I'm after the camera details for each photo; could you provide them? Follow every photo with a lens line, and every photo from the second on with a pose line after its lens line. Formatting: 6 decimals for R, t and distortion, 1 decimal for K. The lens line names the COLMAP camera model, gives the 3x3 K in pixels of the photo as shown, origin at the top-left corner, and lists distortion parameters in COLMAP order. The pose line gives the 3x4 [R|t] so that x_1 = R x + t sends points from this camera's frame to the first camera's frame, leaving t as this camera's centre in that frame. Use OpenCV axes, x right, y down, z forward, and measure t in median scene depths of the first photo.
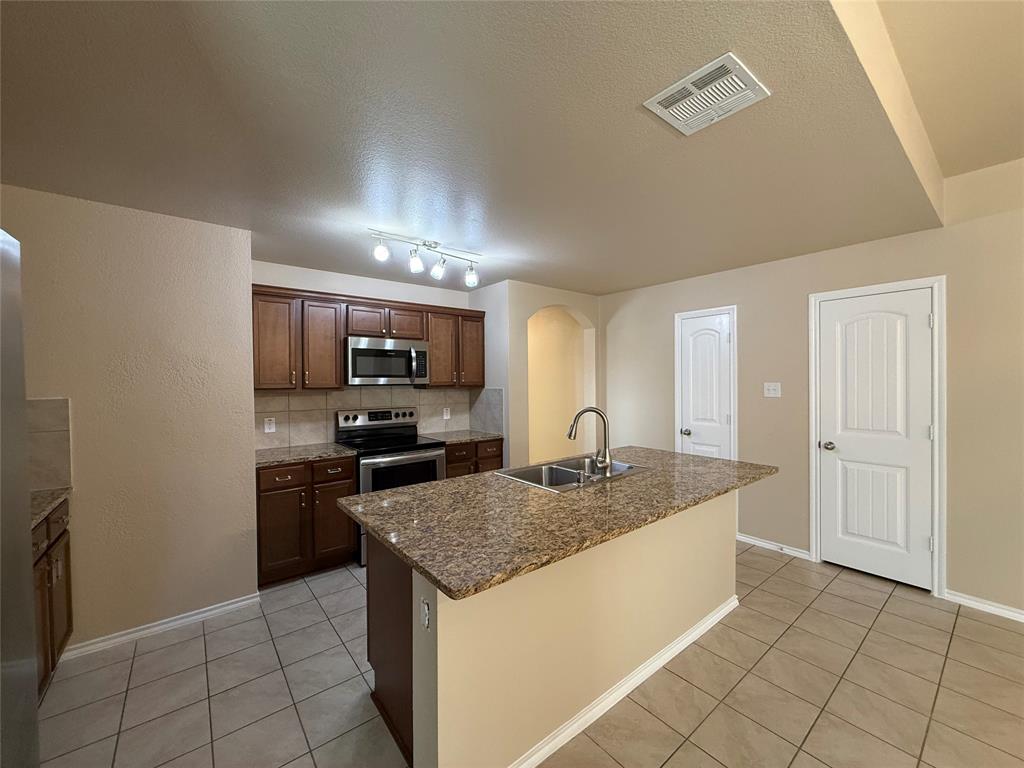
lens RADIAL K [[408.5, 0, 513.5], [0, 408.5, 384.4], [0, 0, 1]] dist [-0.002103, 0.000167]
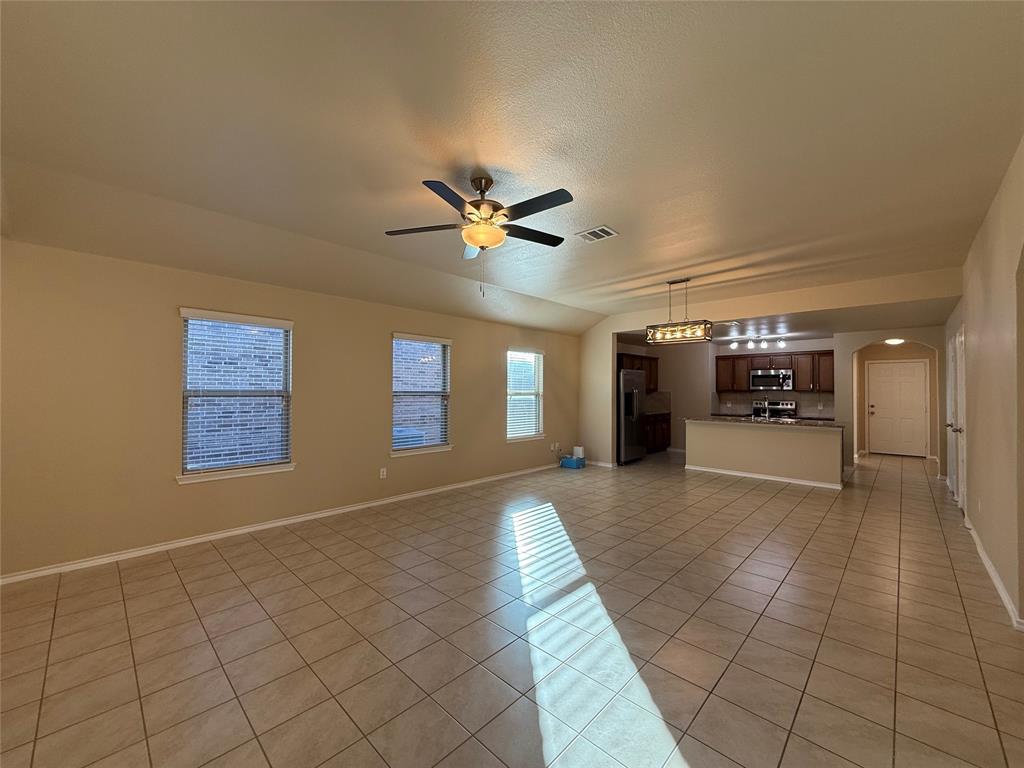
lens RADIAL K [[408.5, 0, 513.3], [0, 408.5, 384.5], [0, 0, 1]] dist [-0.002103, 0.000167]
pose [[0.127453, -0.001936, -0.991843, 1.779454], [-0.010056, 0.999944, -0.003244, -0.007012], [0.991794, 0.010388, 0.127426, -0.727739]]
